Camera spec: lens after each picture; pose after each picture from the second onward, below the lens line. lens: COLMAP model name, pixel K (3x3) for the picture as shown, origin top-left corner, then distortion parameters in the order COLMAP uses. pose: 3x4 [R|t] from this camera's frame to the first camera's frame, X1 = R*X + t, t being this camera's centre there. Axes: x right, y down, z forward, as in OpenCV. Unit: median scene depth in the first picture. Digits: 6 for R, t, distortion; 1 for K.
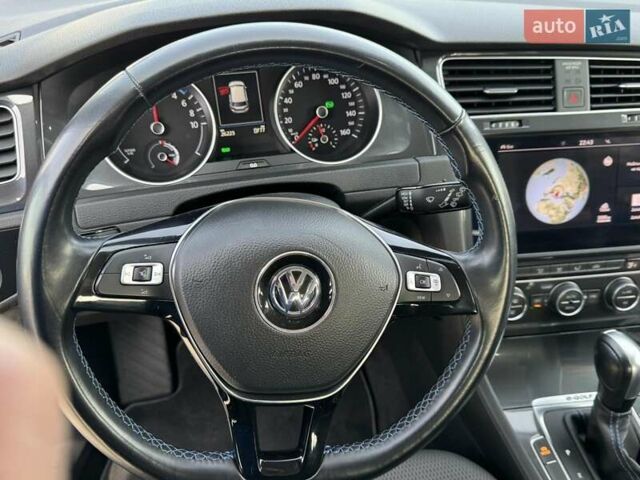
lens RADIAL K [[518.4, 0, 320.0], [0, 518.4, 240.0], [0, 0, 1]] dist [0.076766, -0.005589]
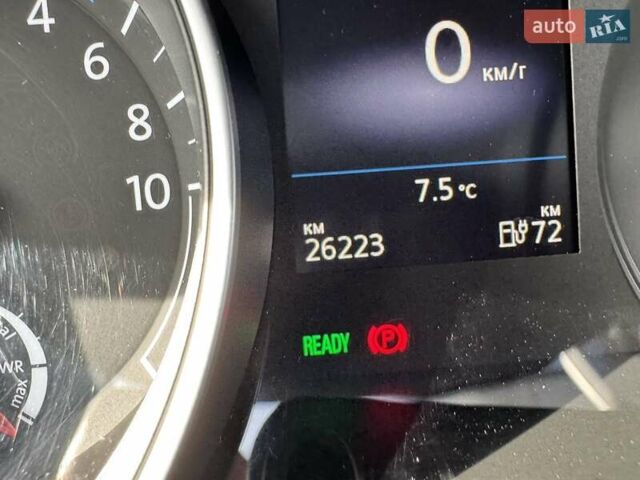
lens RADIAL K [[450.5, 0, 321.9], [0, 450.5, 251.1], [0, 0, 1]] dist [-0.002566, -0.009700]
pose [[0.977581, 0.050355, -0.204448, -0.152593], [-0.075676, 0.990128, -0.117984, -0.183022], [0.196489, 0.130810, 0.971741, 0.845521]]
